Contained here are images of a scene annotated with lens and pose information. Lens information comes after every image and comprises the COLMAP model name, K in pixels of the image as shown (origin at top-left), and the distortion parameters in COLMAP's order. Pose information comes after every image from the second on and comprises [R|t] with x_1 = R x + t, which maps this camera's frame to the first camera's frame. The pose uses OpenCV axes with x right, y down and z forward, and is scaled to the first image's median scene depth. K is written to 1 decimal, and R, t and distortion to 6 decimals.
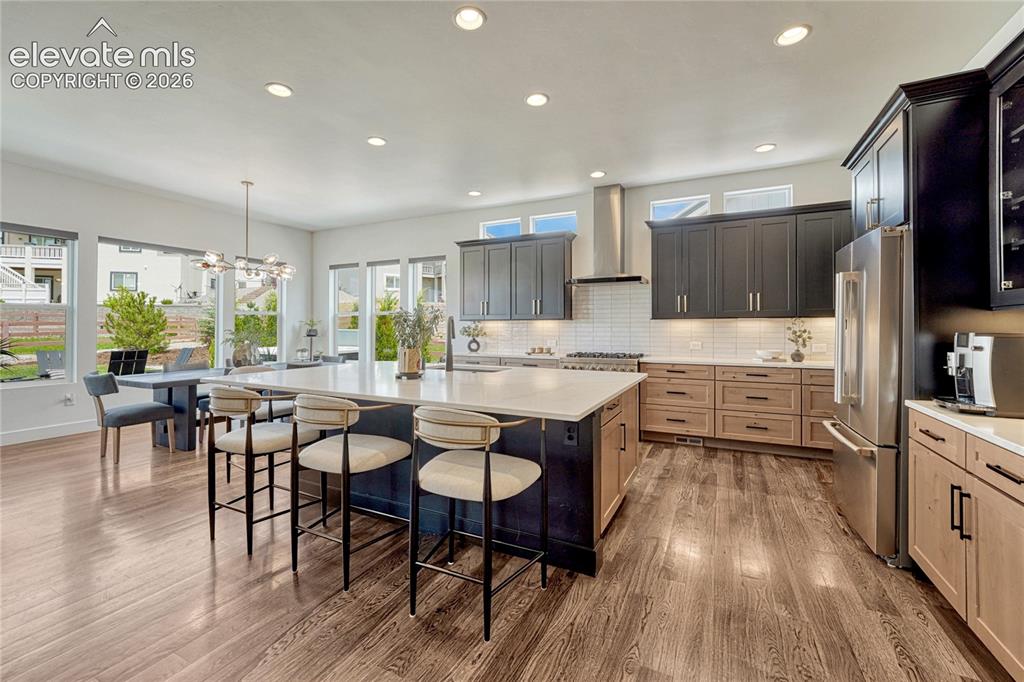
lens RADIAL K [[421.6, 0, 511.4], [0, 421.6, 330.0], [0, 0, 1]] dist [-0.003735, -0.000357]
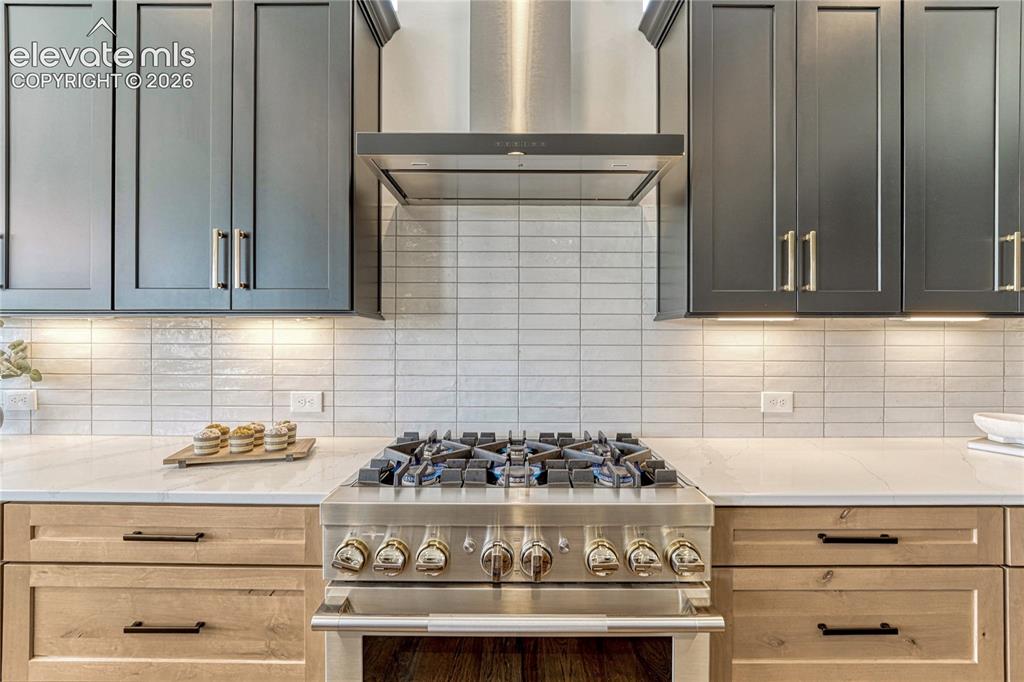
lens RADIAL K [[421.6, 0, 507.9], [0, 421.6, 342.0], [0, 0, 1]] dist [-0.003735, -0.000357]
pose [[0.895924, 0.002876, 0.444197, 0.097662], [-0.000485, 0.999985, -0.005497, -0.006860], [-0.444206, 0.004709, 0.895912, 0.734298]]
